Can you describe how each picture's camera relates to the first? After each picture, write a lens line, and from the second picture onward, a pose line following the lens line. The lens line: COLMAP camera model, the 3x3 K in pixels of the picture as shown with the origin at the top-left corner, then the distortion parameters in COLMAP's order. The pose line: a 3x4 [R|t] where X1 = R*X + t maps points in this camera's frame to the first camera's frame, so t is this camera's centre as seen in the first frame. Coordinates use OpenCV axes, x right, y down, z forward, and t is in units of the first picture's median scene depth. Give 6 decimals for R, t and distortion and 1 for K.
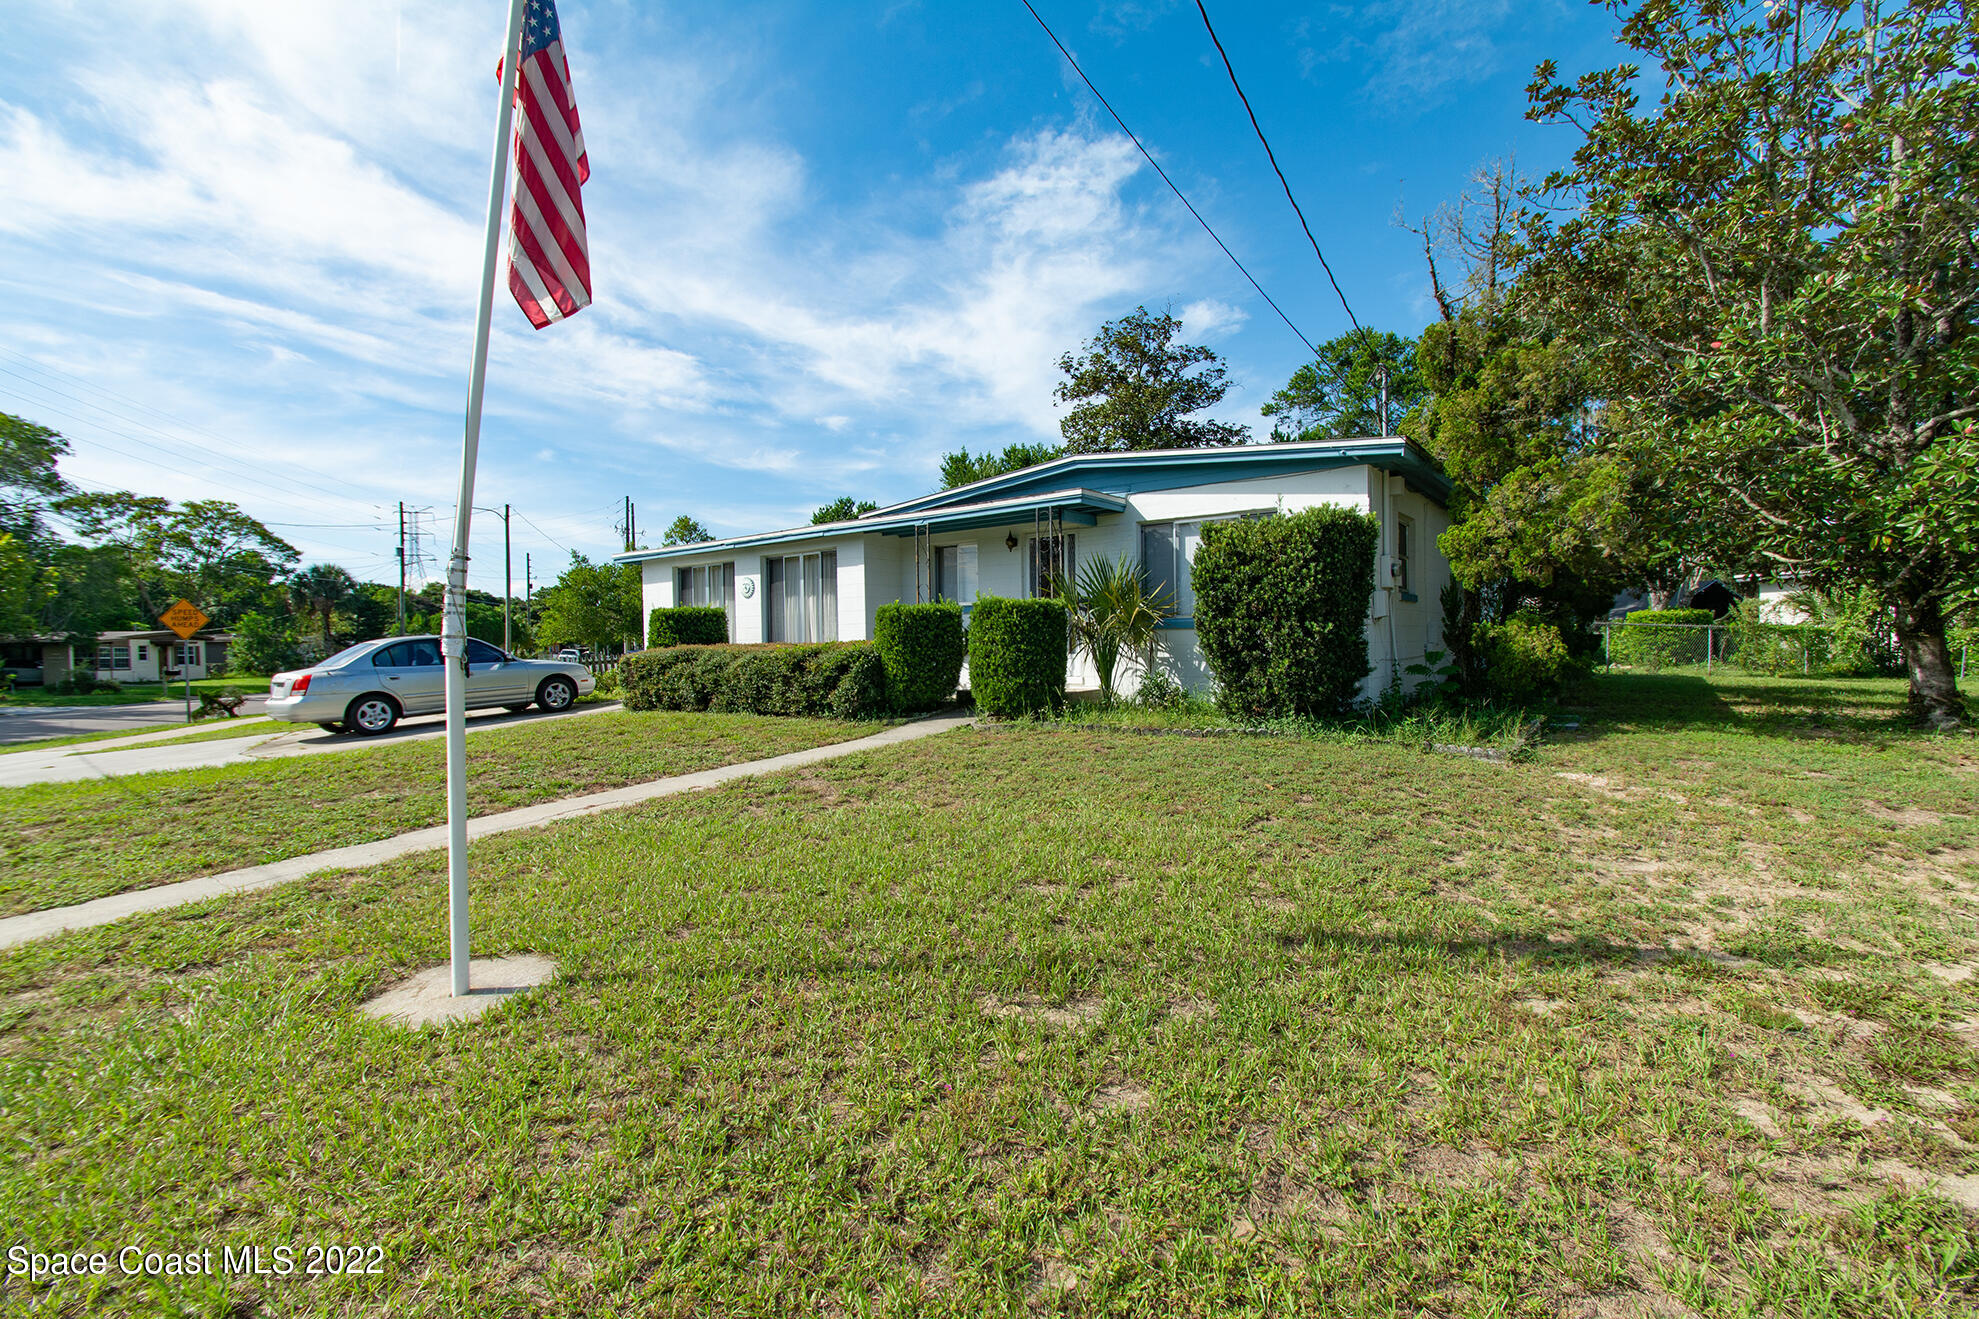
lens RADIAL K [[878.6, 0, 993.0], [0, 878.6, 654.4], [0, 0, 1]] dist [-0.002888, -0.003358]
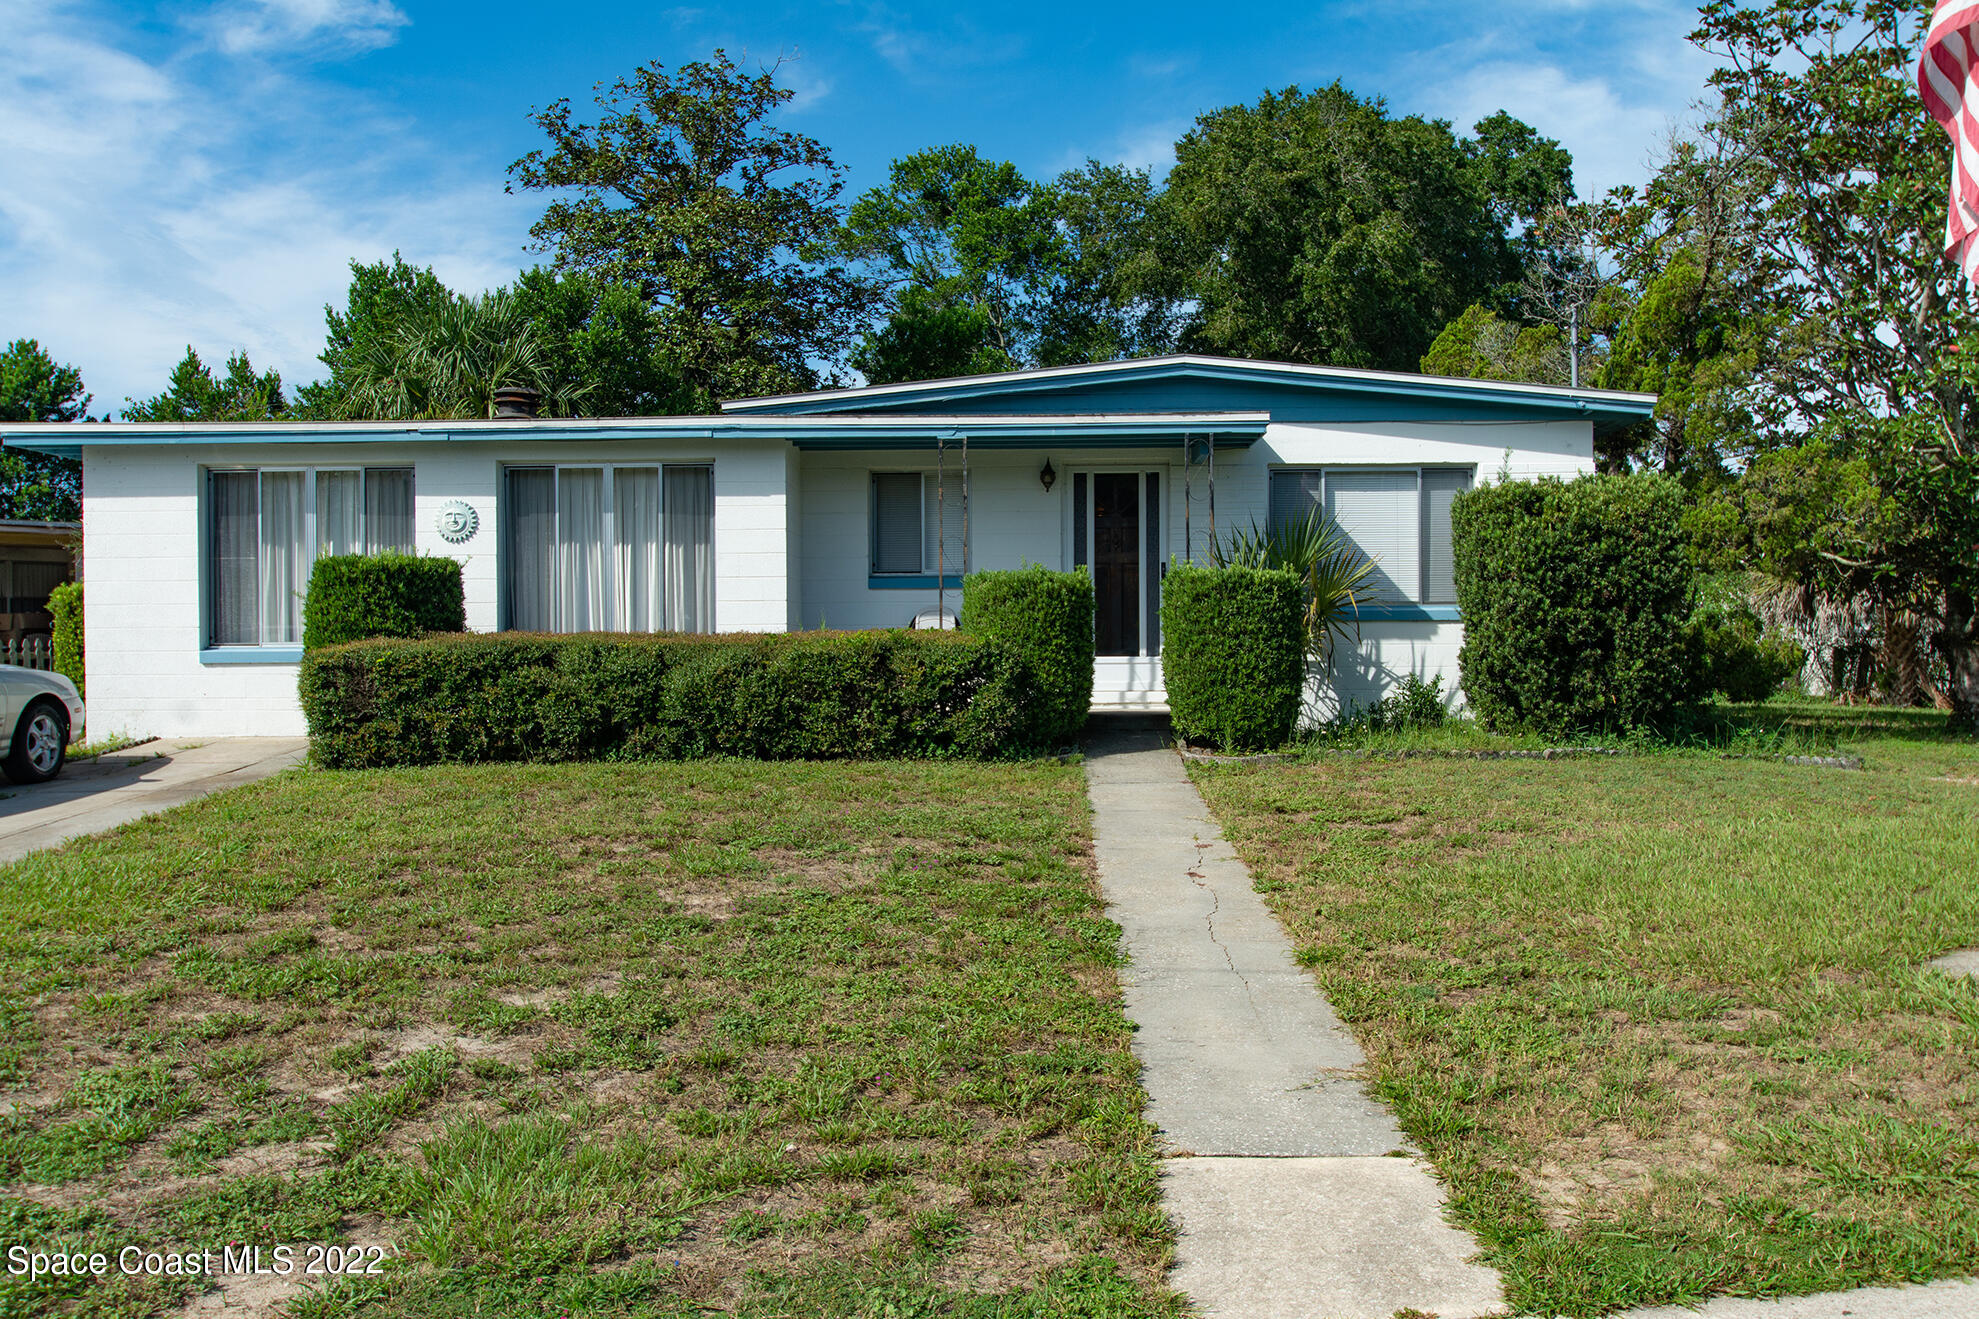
lens RADIAL K [[1700.2, 0, 988.8], [0, 1700.2, 665.4], [0, 0, 1]] dist [-0.000005, -0.003882]
pose [[0.813001, 0.007514, 0.582213, -1.140419], [-0.001830, 0.999945, -0.010351, 0.030021], [-0.582259, 0.007350, 0.812970, 0.069103]]
